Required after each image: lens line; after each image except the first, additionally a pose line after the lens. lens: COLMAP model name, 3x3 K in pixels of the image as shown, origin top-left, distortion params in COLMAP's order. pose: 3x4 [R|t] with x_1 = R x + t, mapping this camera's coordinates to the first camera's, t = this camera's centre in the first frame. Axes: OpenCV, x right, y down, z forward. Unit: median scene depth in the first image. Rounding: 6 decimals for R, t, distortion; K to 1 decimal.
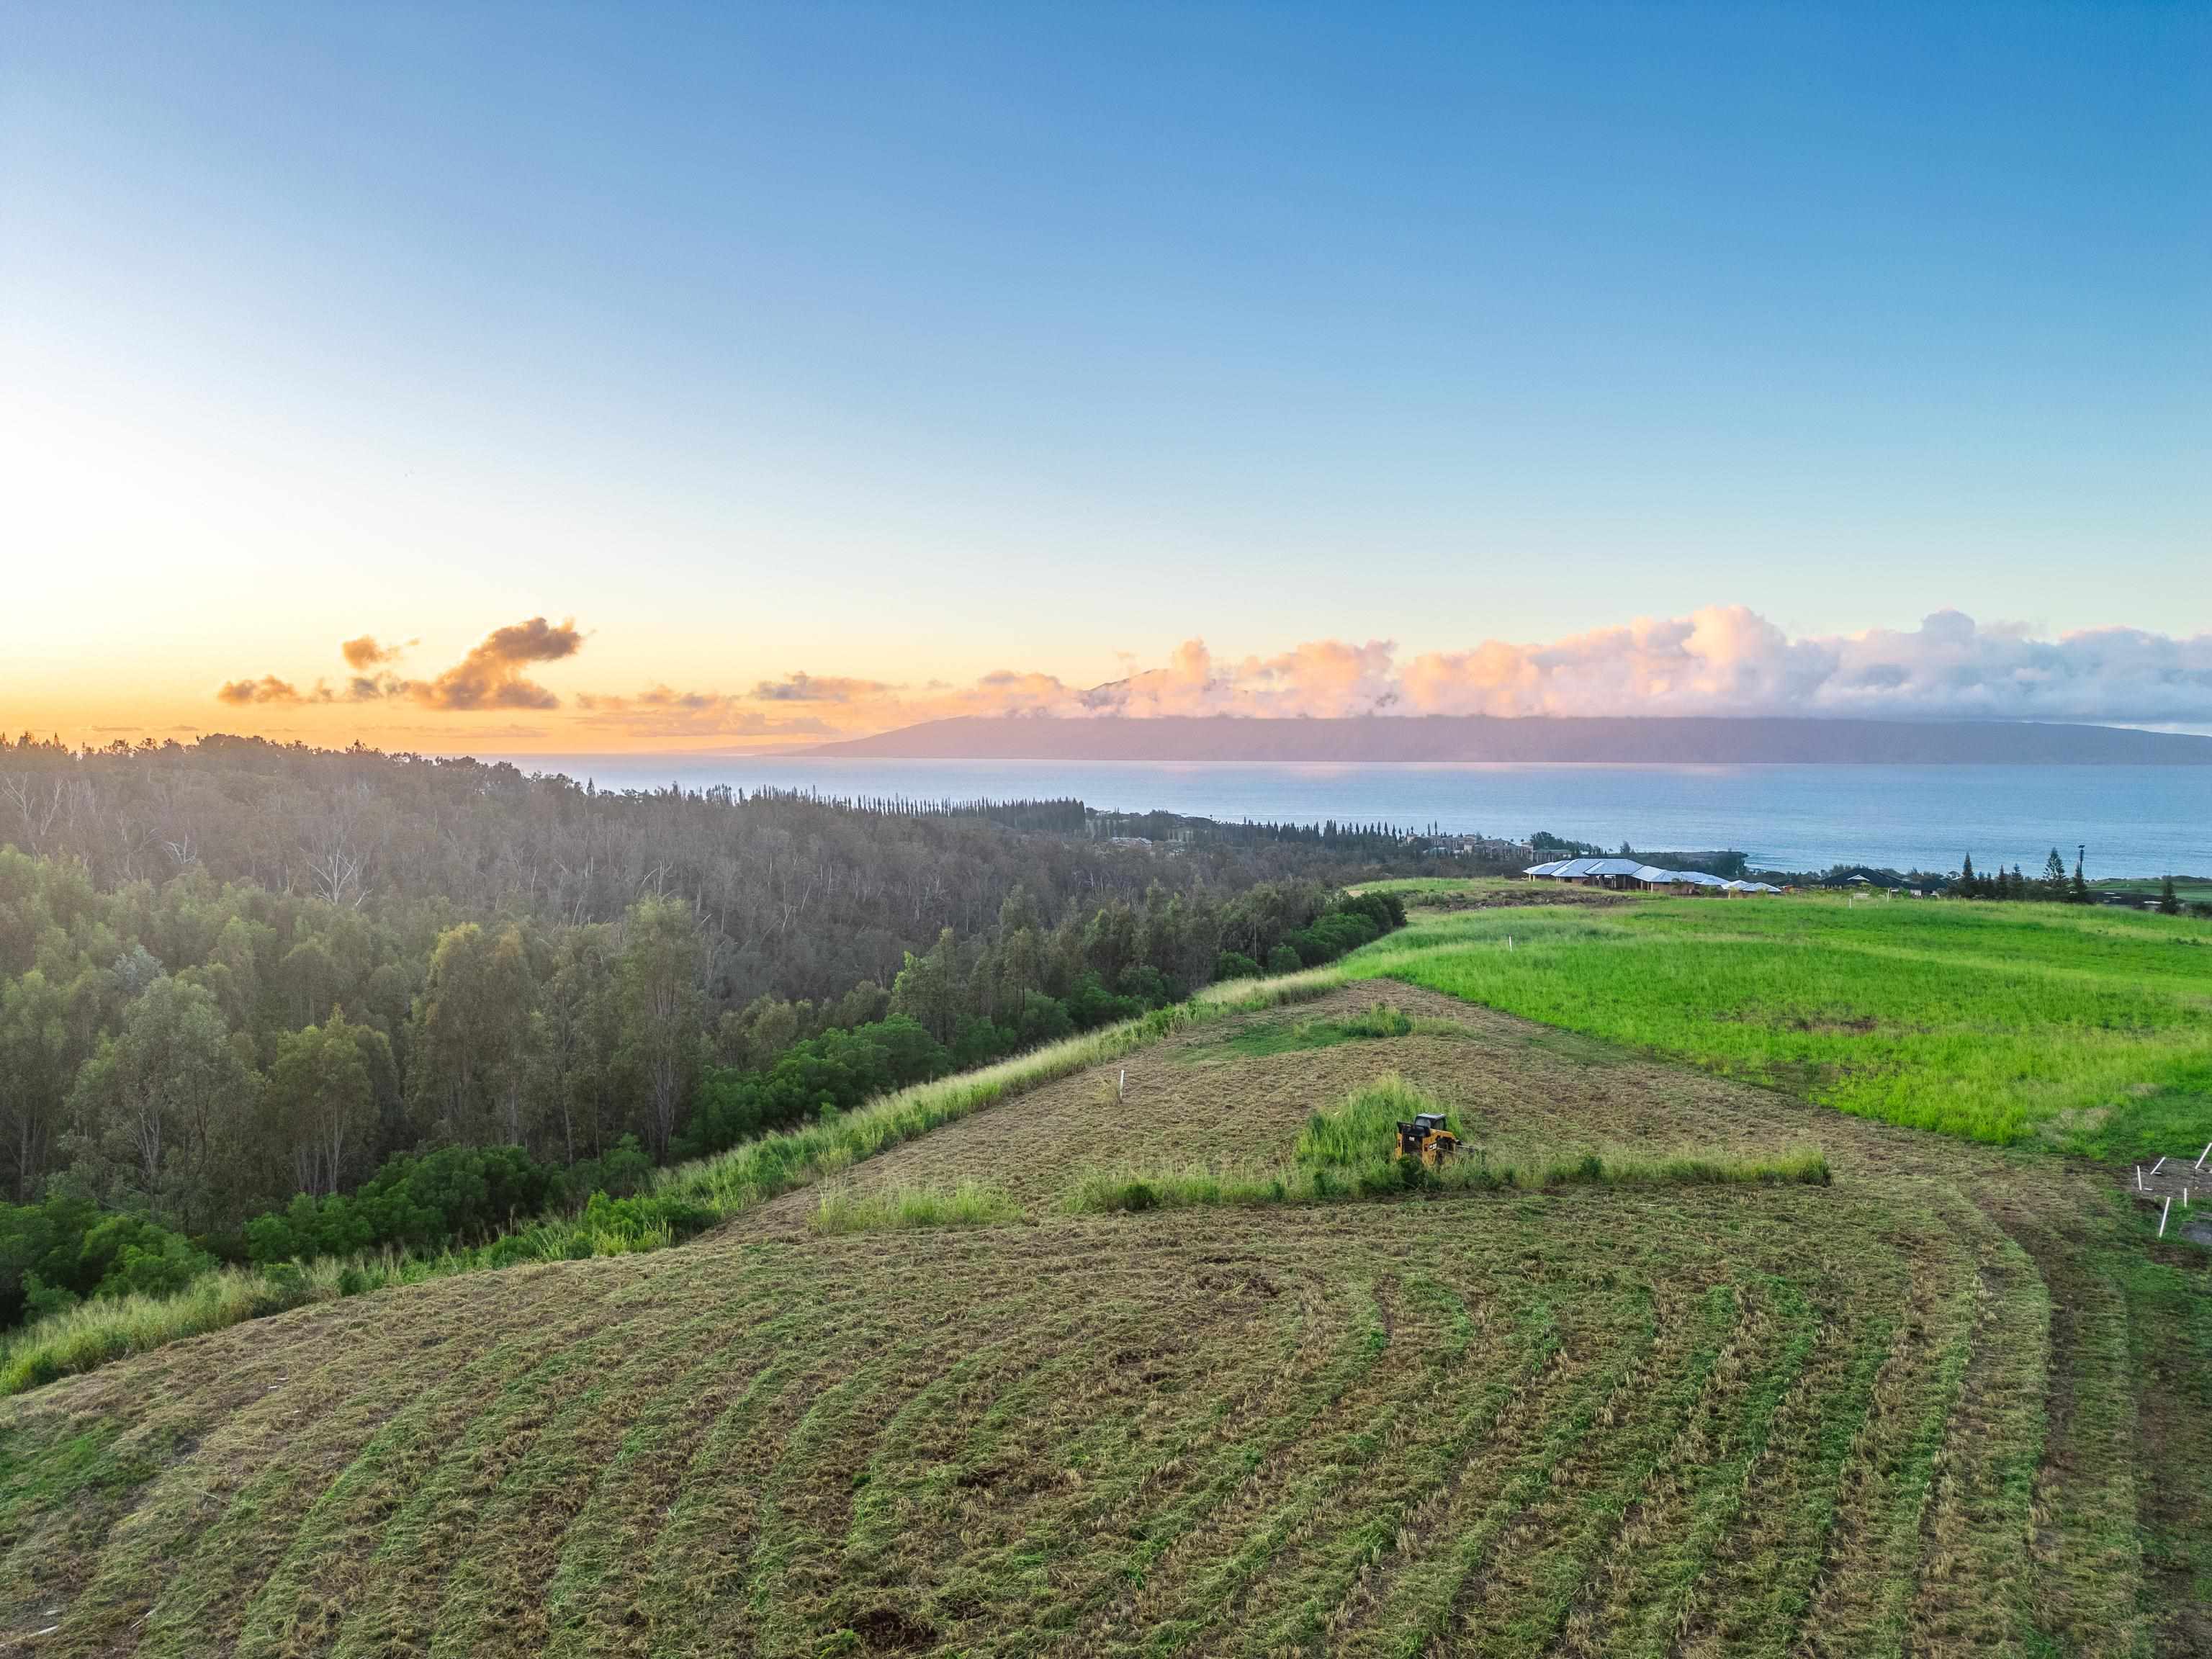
lens RADIAL K [[1564.5, 0, 1116.1], [0, 1564.5, 824.8], [0, 0, 1]] dist [0.068290, -0.059567]
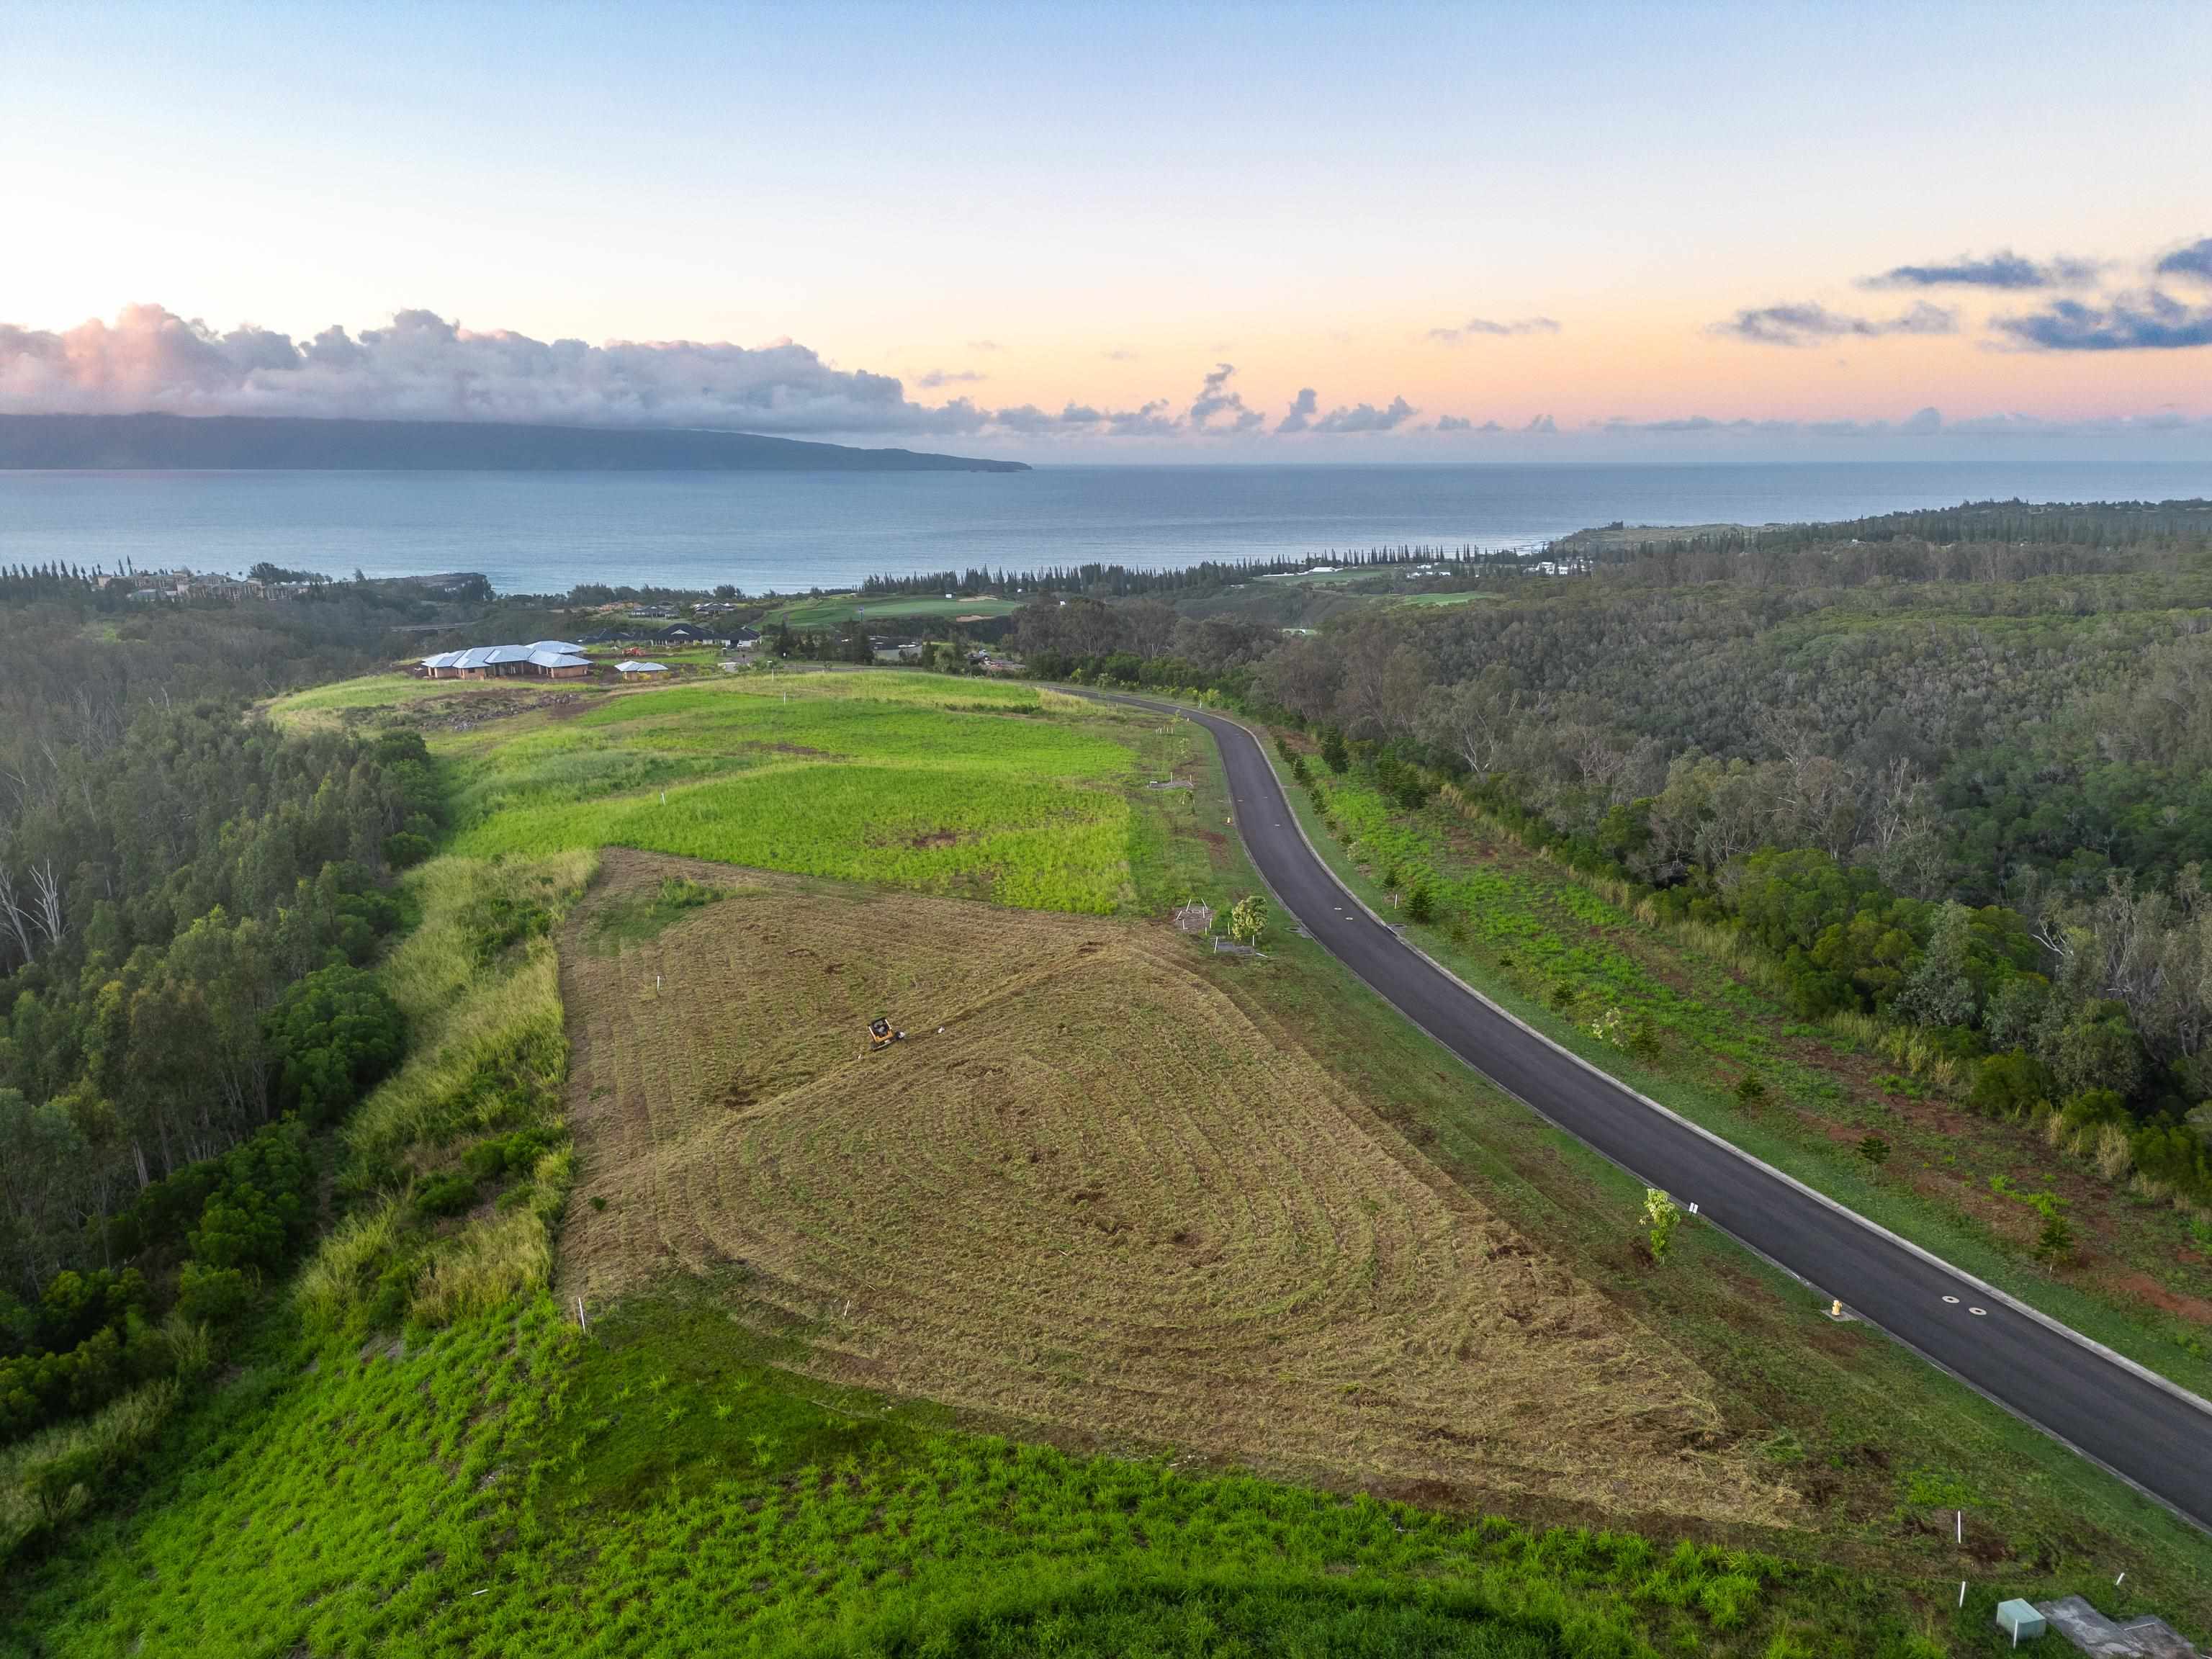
lens RADIAL K [[1564.5, 0, 1116.1], [0, 1564.5, 824.8], [0, 0, 1]] dist [0.068290, -0.059567]
pose [[0.713042, -0.164061, 0.681656, -1.267999], [0.037404, 0.979754, 0.196681, -0.495647], [-0.700123, -0.114745, 0.704742, -0.687246]]
